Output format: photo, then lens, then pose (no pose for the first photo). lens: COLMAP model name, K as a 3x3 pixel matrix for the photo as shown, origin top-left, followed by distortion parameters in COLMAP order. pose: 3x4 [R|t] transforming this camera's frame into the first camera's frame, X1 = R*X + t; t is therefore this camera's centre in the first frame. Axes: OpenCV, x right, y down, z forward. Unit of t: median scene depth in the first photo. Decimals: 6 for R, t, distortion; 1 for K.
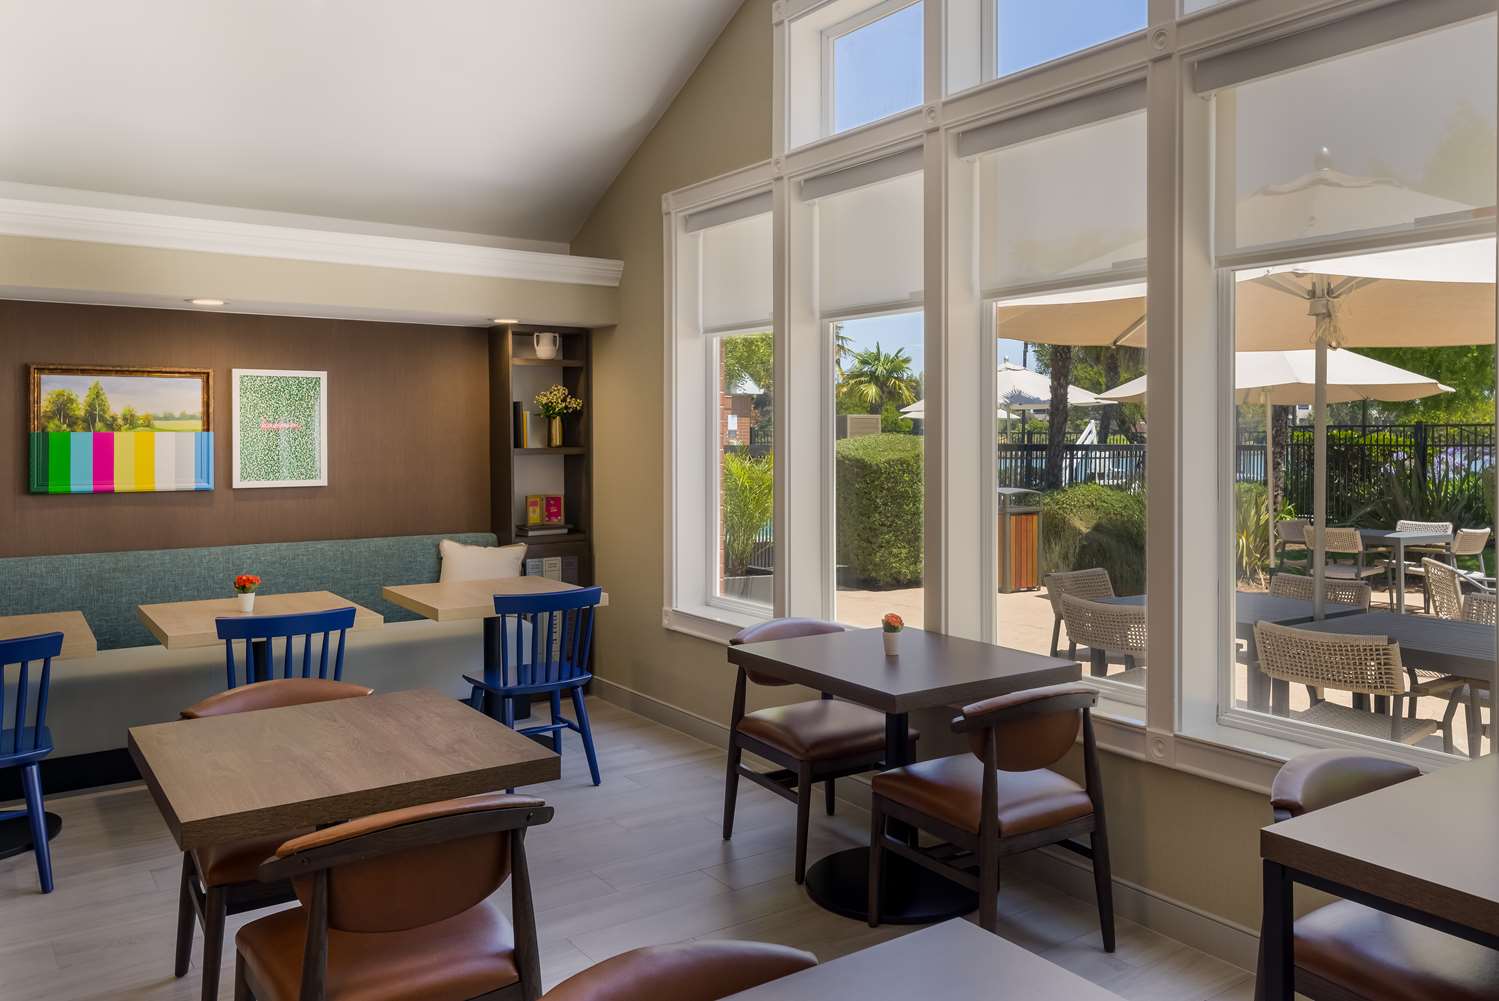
lens RADIAL K [[1145.5, 0, 752.6], [0, 1145.5, 499.0], [0, 0, 1]] dist [-0.011423, -0.000013]
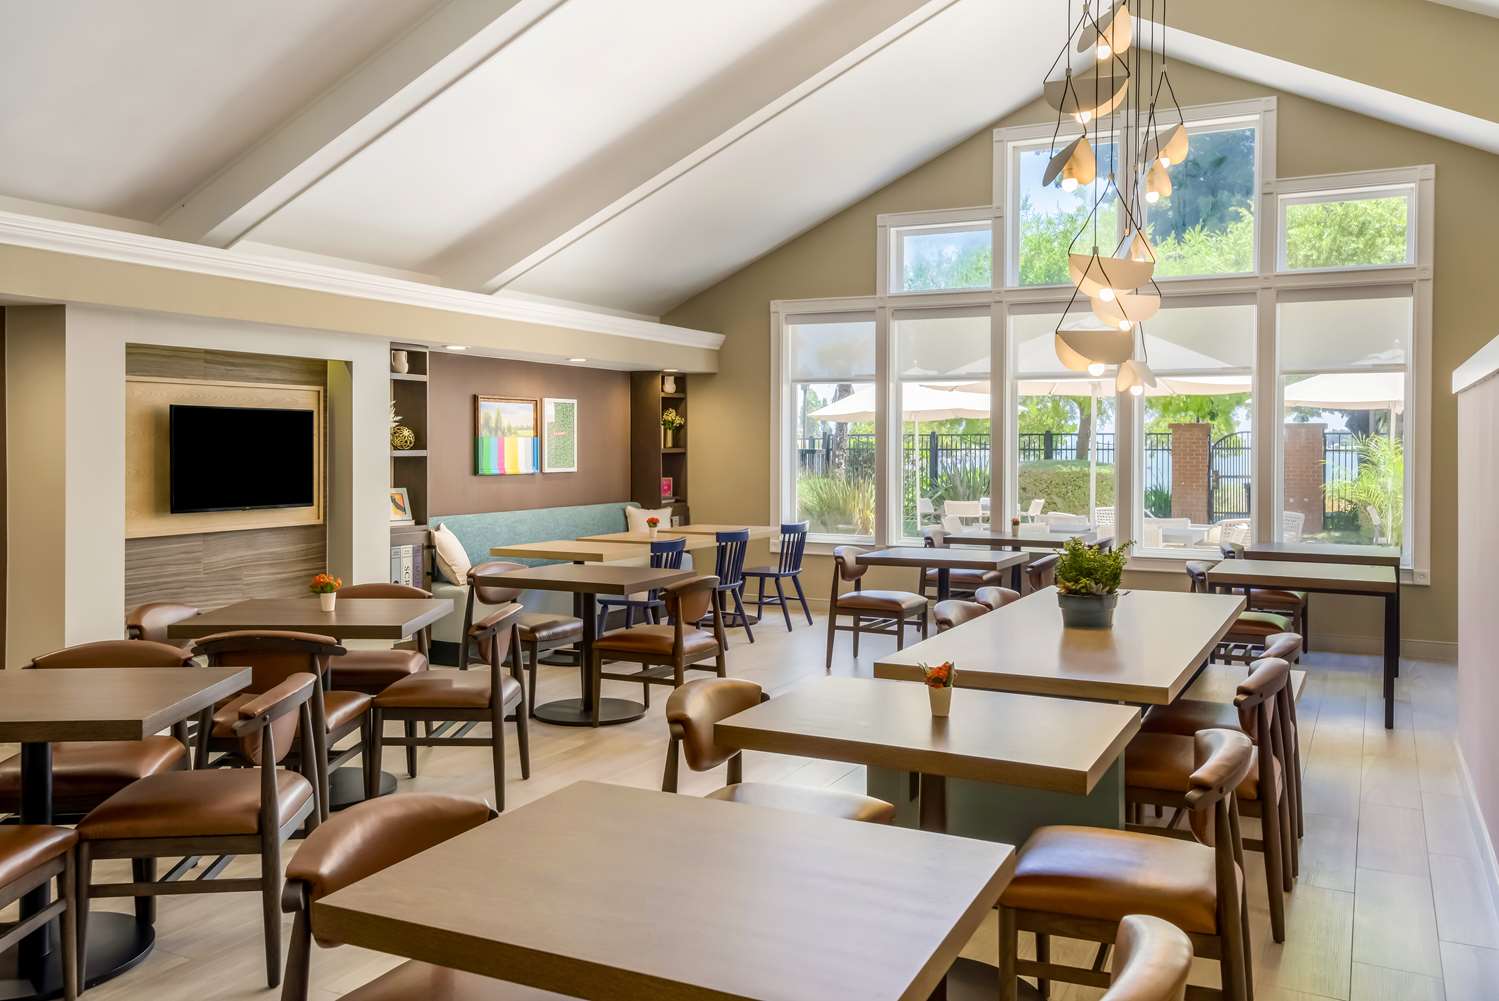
lens RADIAL K [[1299.4, 0, 748.0], [0, 1299.4, 499.2], [0, 0, 1]] dist [0.089441, 0.000713]
pose [[0.894808, -0.015911, 0.446168, -1.024875], [0.020666, 0.999770, -0.005794, 0.044309], [-0.445973, 0.014405, 0.894931, -0.757420]]
